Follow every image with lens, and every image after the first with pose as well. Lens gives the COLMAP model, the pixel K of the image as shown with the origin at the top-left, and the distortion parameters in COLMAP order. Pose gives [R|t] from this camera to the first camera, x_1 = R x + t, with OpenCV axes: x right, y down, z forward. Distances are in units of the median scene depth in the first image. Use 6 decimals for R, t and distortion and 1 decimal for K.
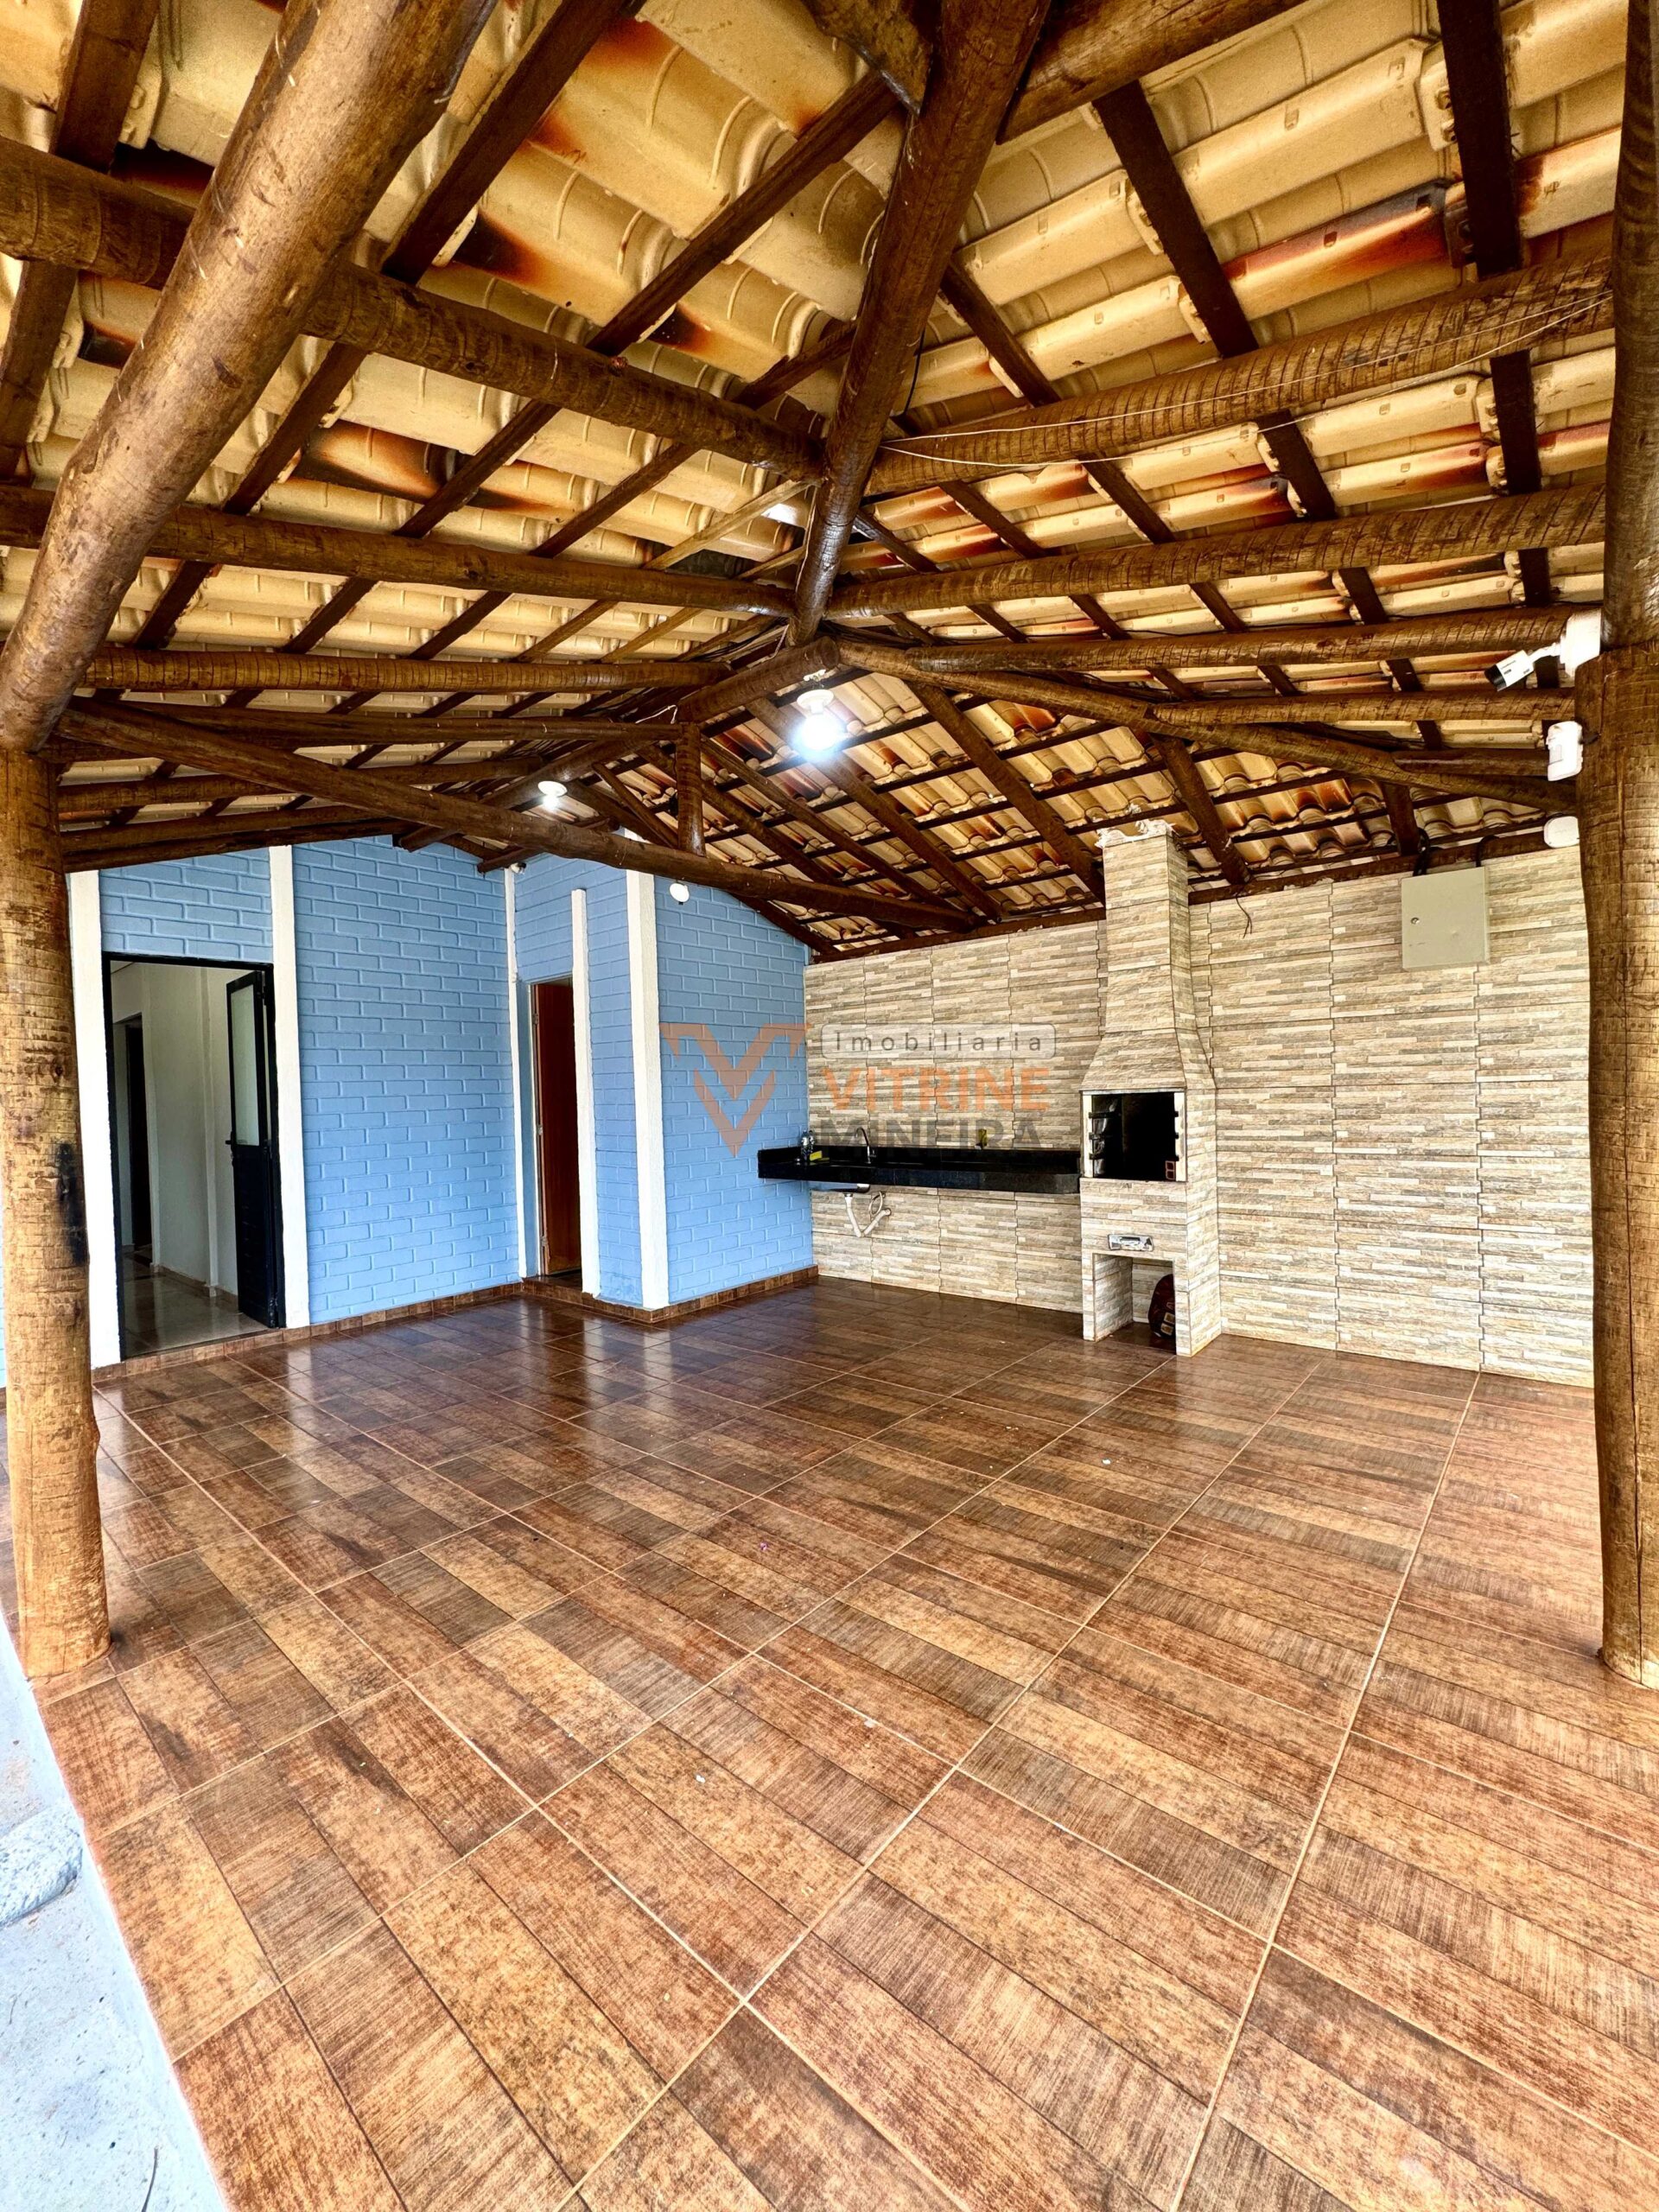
lens RADIAL K [[882.3, 0, 826.4], [0, 882.3, 1103.4], [0, 0, 1]] dist [-0.004422, 0.001187]
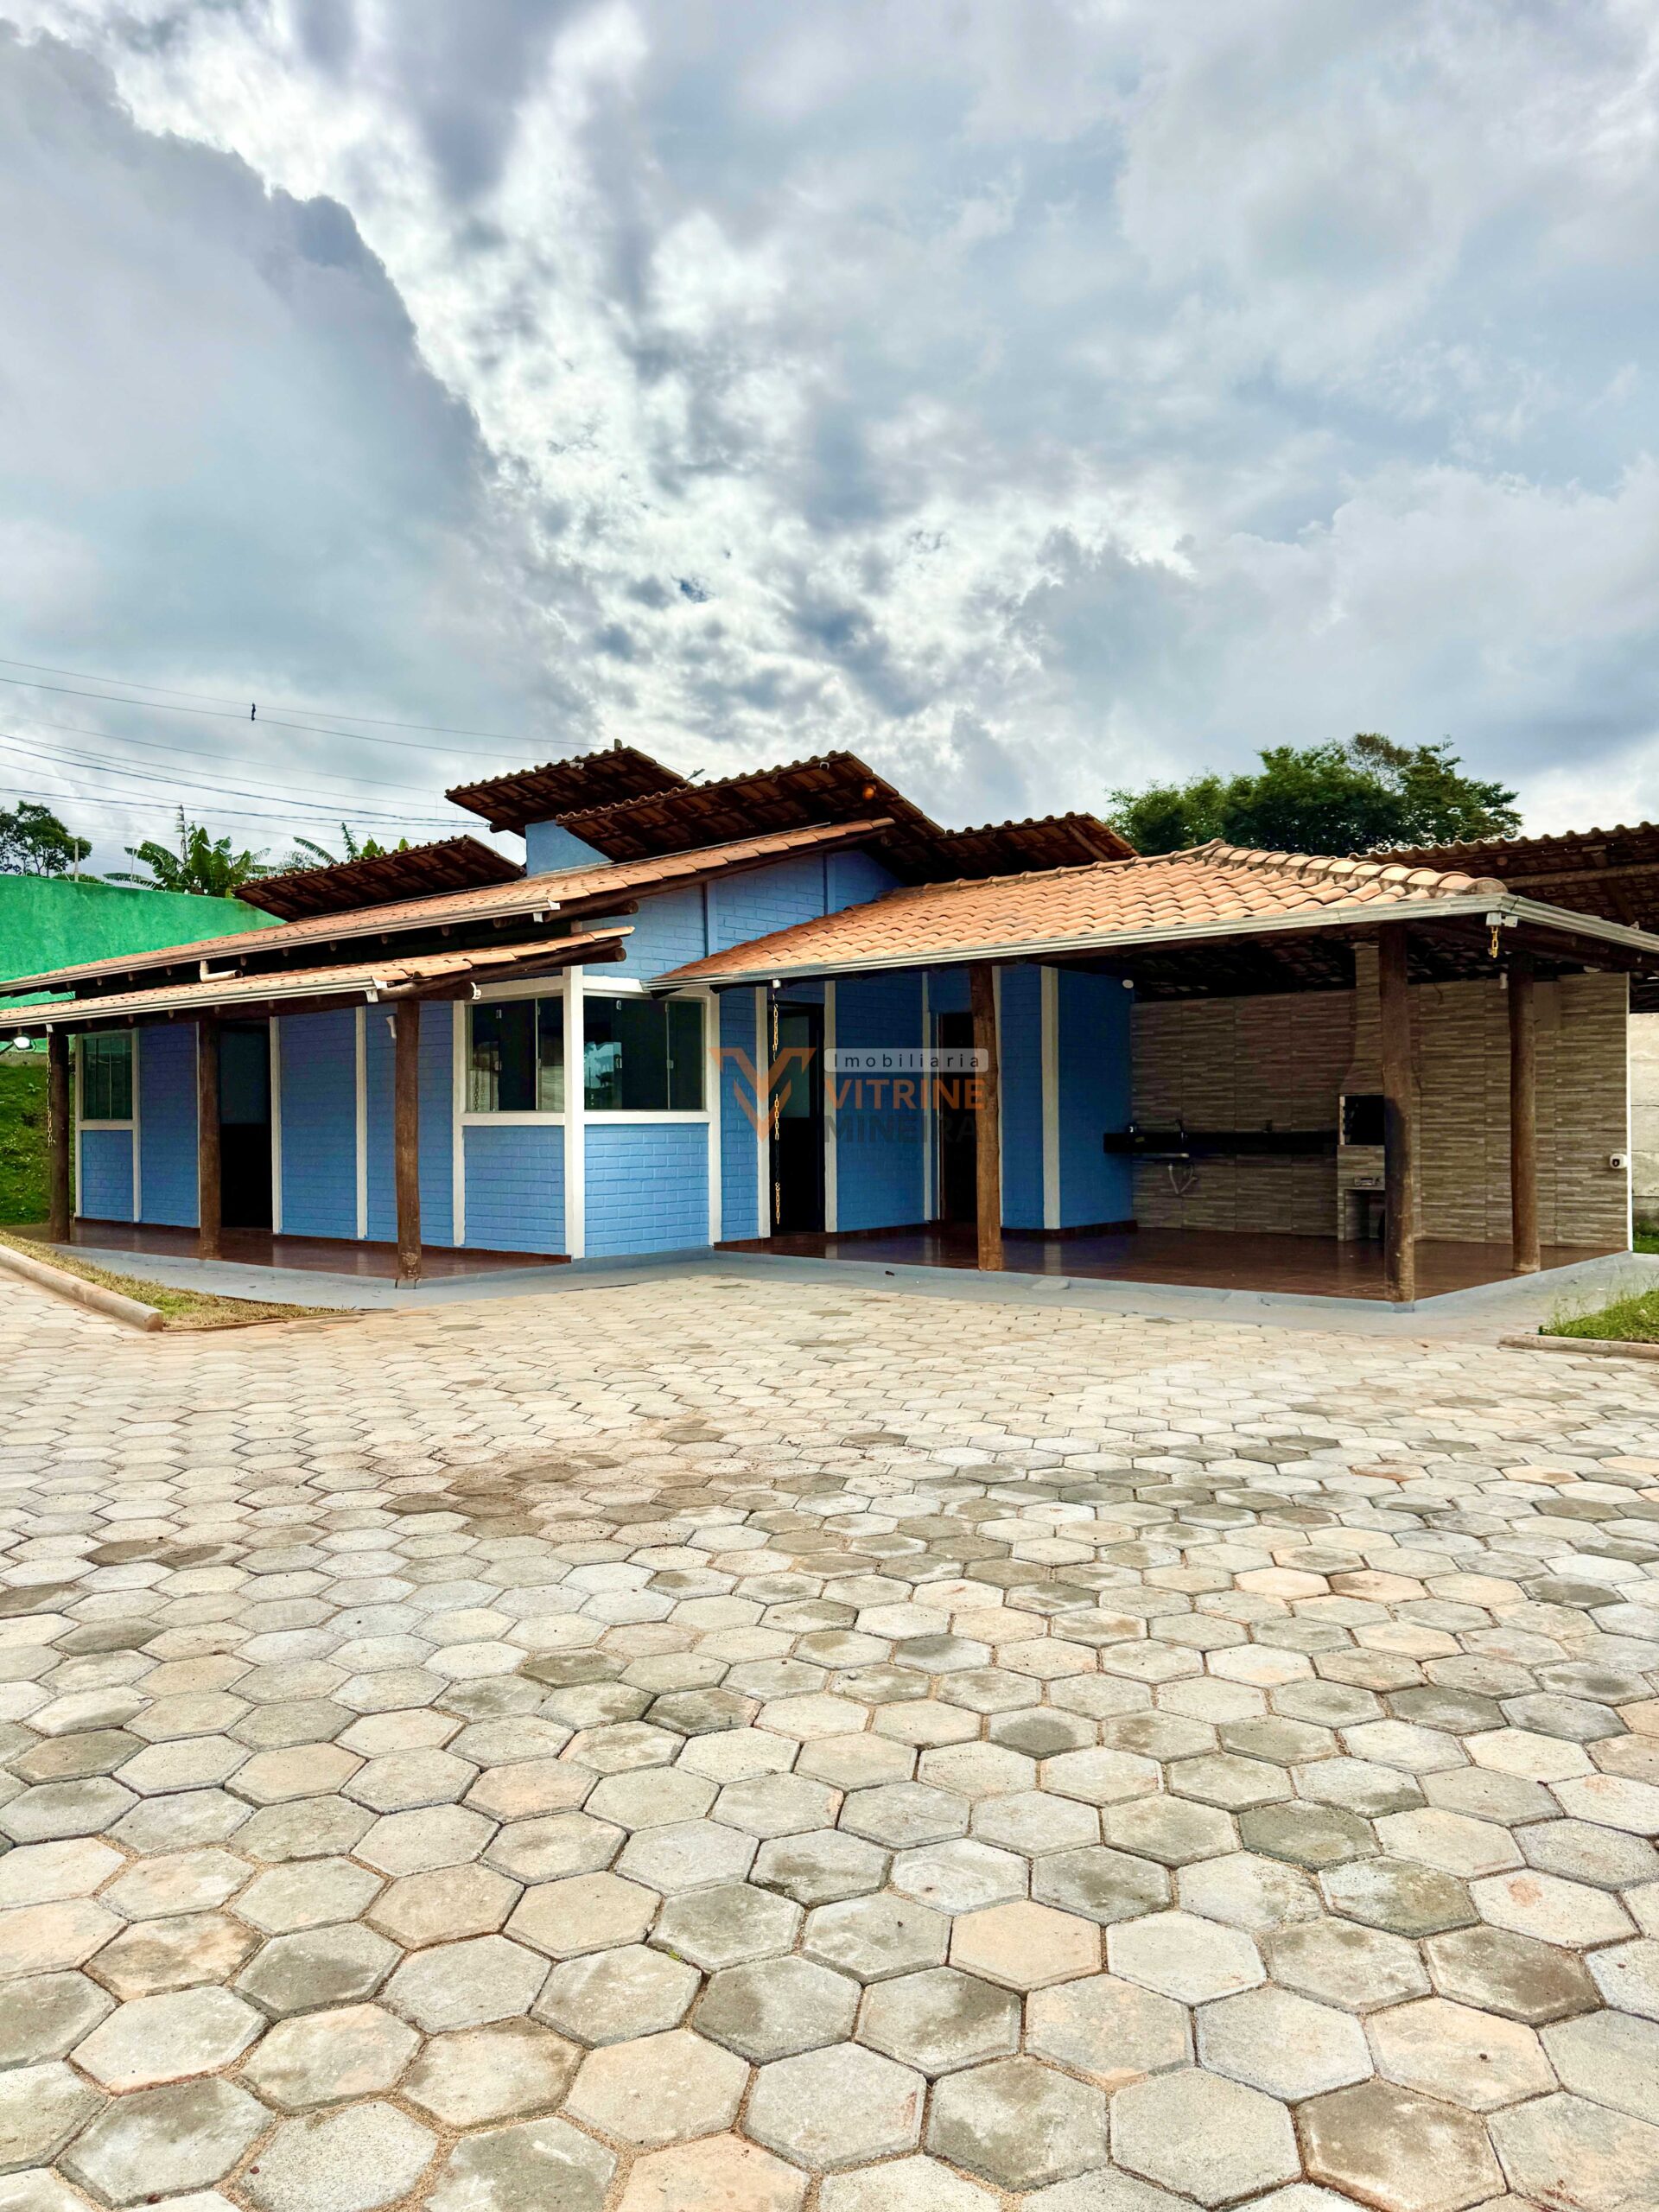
lens RADIAL K [[1558.4, 0, 816.9], [0, 1558.4, 1120.9], [0, 0, 1]] dist [0.052839, -0.061277]
pose [[0.999650, 0.025399, -0.007428, -0.822081], [-0.025523, 0.999528, -0.017121, 0.137751], [0.006990, 0.017305, 0.999826, -2.396723]]
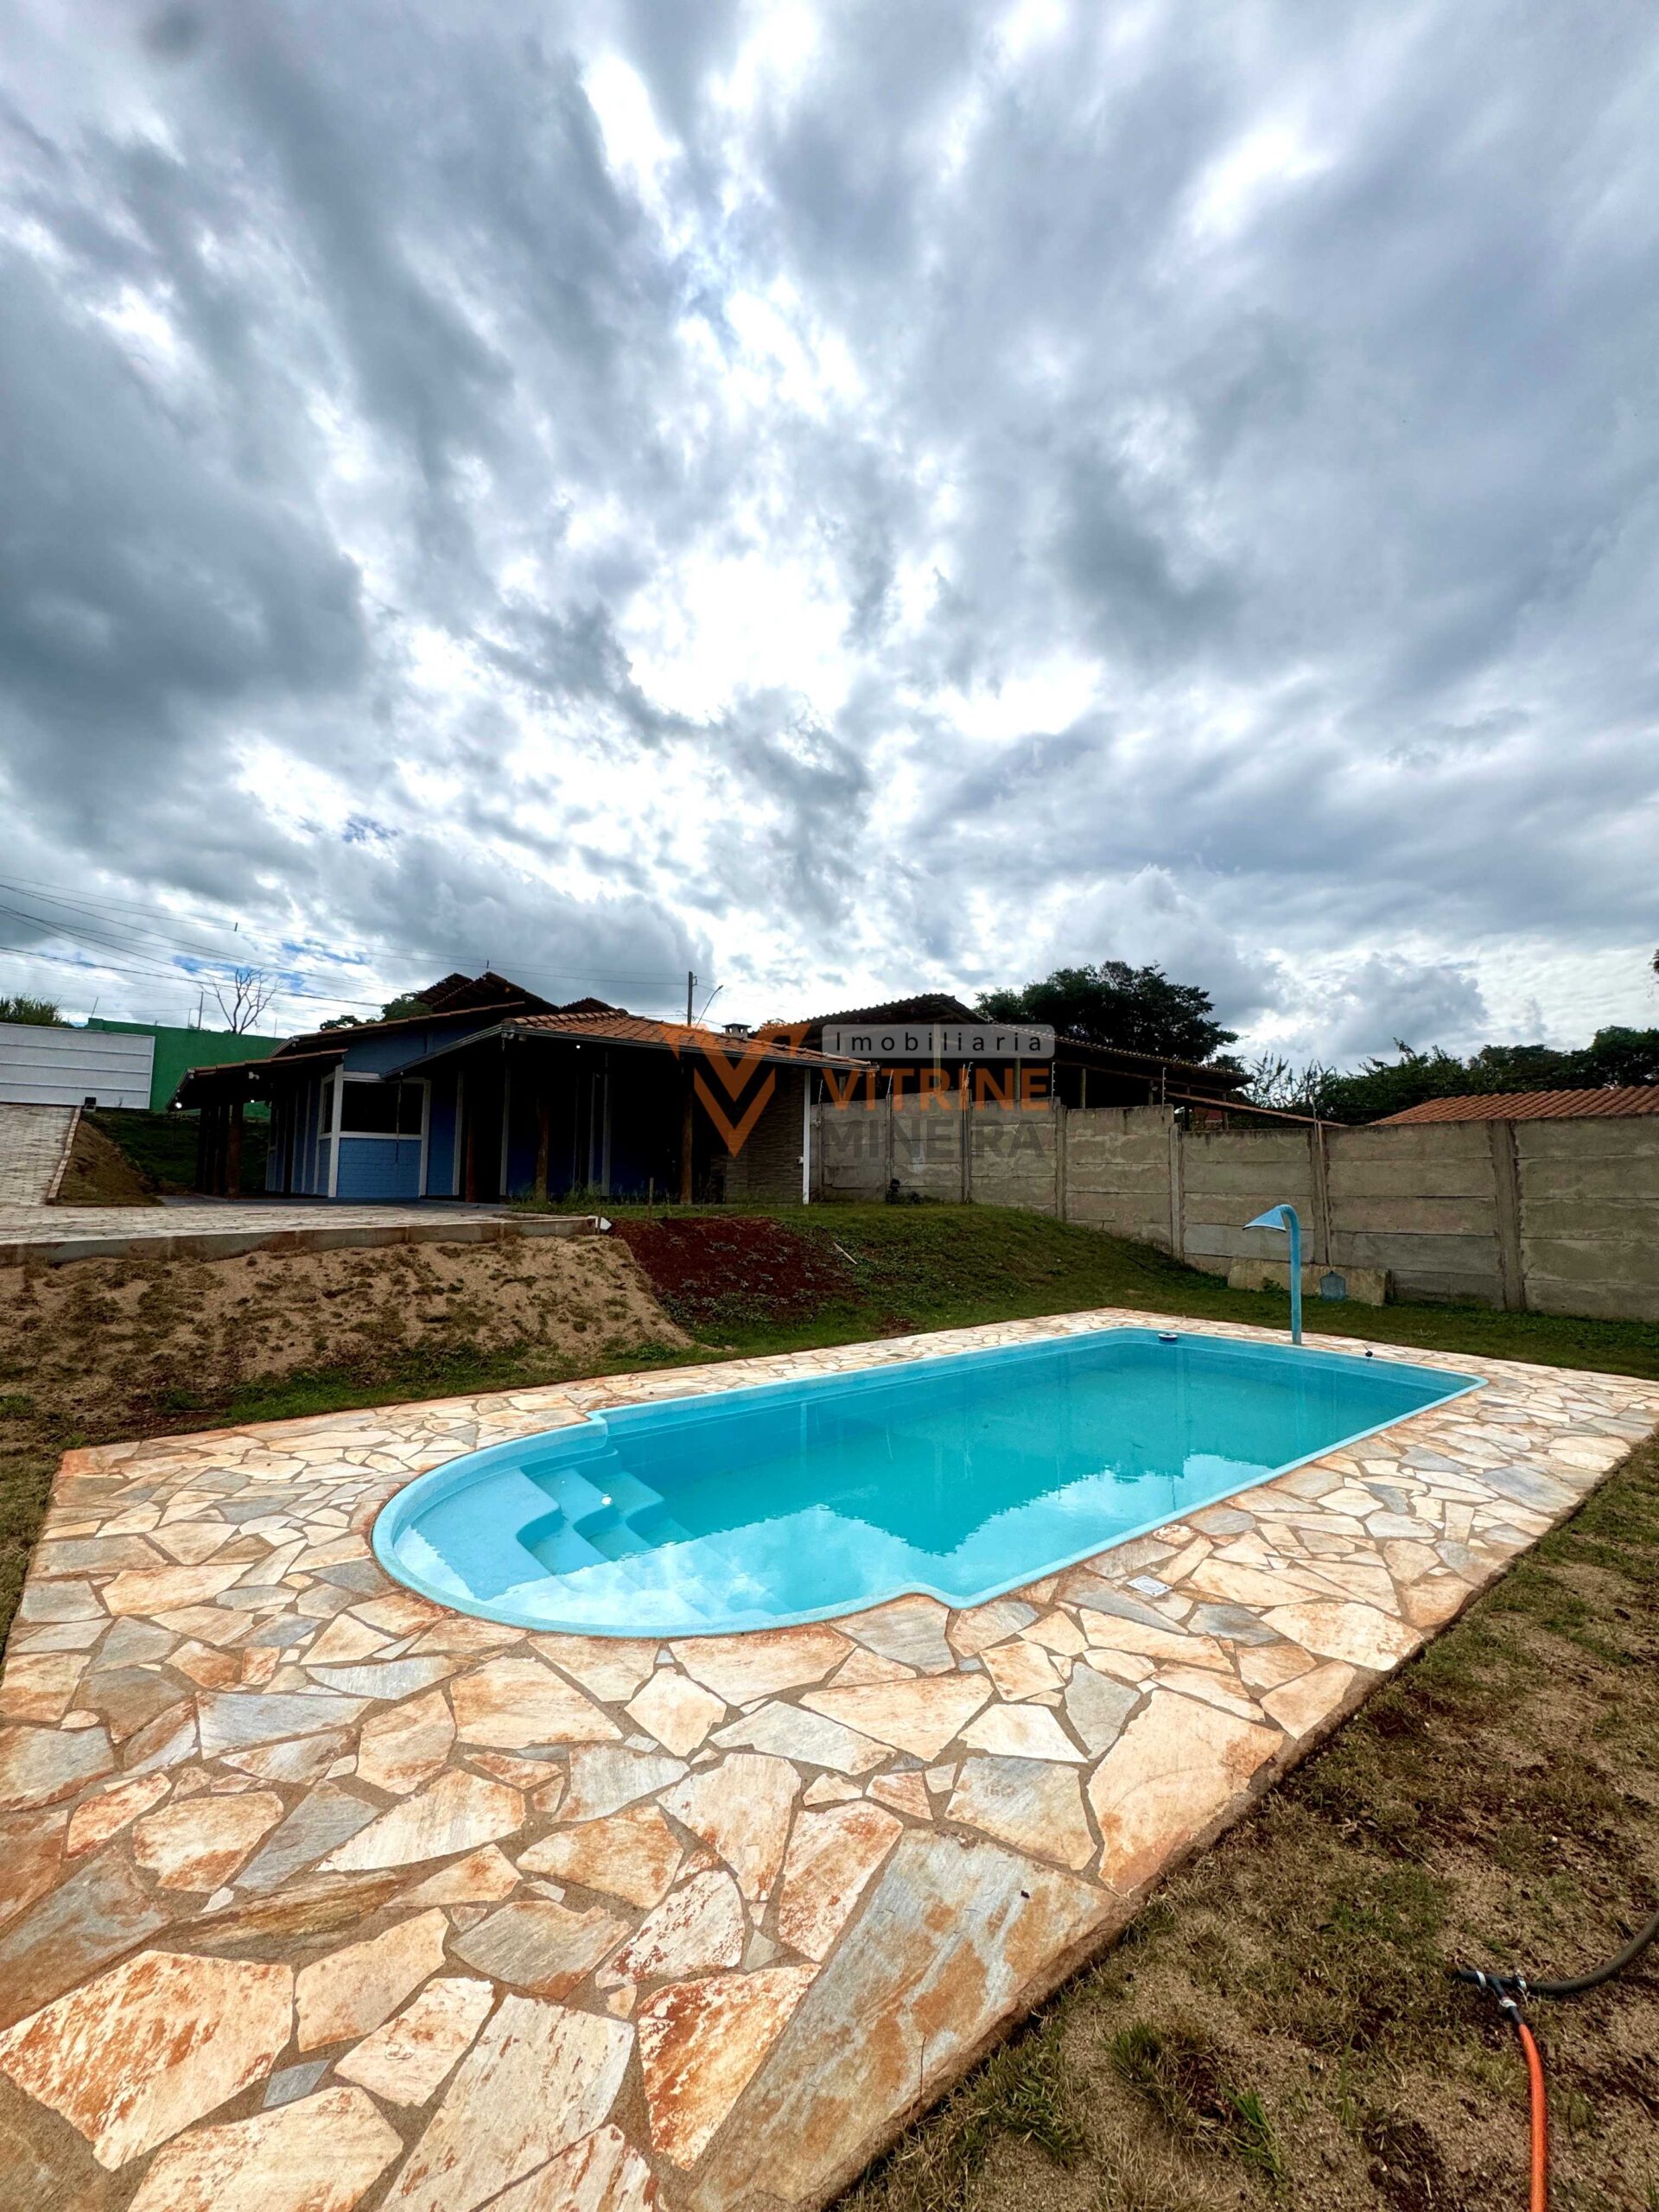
lens RADIAL K [[882.3, 0, 834.6], [0, 882.3, 1114.5], [0, 0, 1]] dist [-0.004422, 0.001187]
pose [[0.983500, 0.027028, -0.178880, 1.663068], [-0.043984, 0.994832, -0.091514, 0.267666], [0.175483, 0.097872, 0.979606, -2.806639]]
